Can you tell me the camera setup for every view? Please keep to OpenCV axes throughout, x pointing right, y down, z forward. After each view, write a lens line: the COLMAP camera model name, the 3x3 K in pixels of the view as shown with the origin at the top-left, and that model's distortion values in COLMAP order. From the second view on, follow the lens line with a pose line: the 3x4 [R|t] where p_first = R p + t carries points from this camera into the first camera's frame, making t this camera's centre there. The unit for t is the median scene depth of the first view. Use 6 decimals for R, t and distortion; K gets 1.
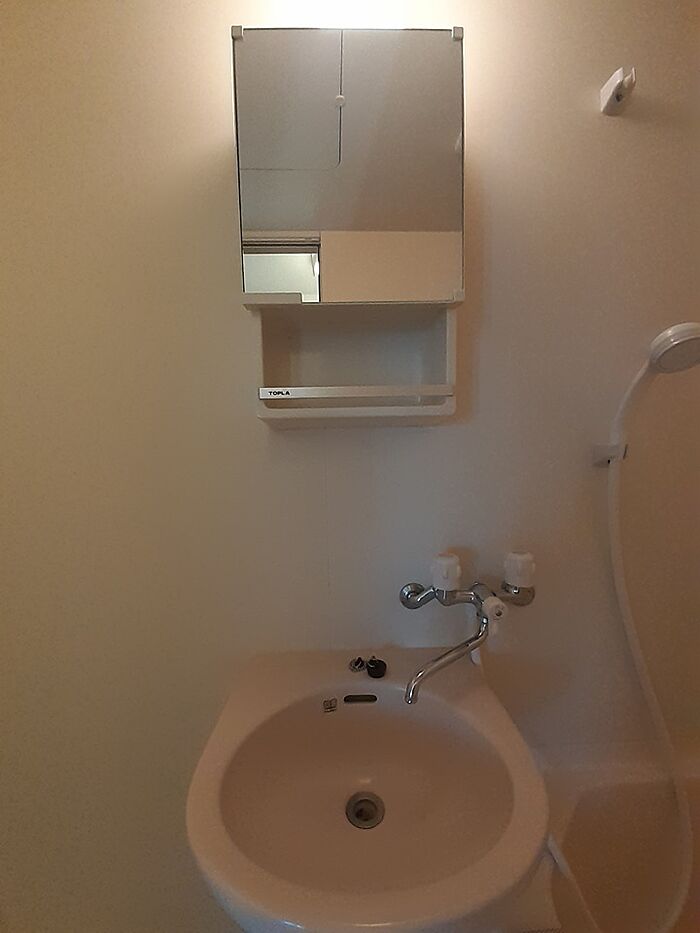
lens RADIAL K [[367.5, 0, 354.5], [0, 367.5, 479.0], [0, 0, 1]] dist [0.002383, -0.010409]
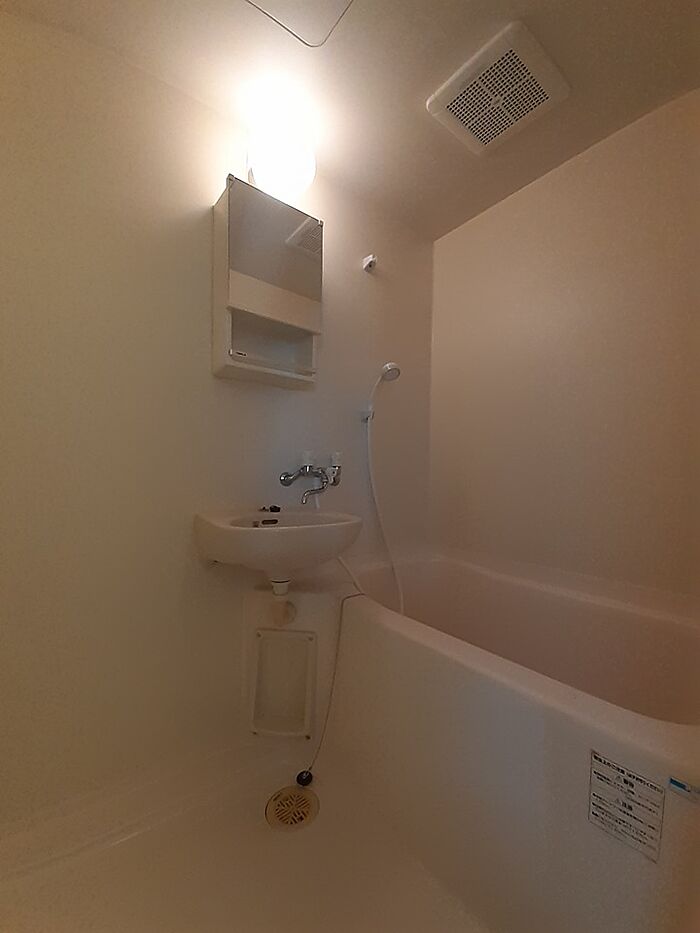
lens RADIAL K [[367.5, 0, 354.5], [0, 367.5, 479.0], [0, 0, 1]] dist [0.002383, -0.010409]
pose [[0.796247, 0.026476, 0.604393, -0.794466], [0.017352, 0.997631, -0.066562, 0.513545], [-0.604723, 0.063488, 0.793901, -0.794403]]
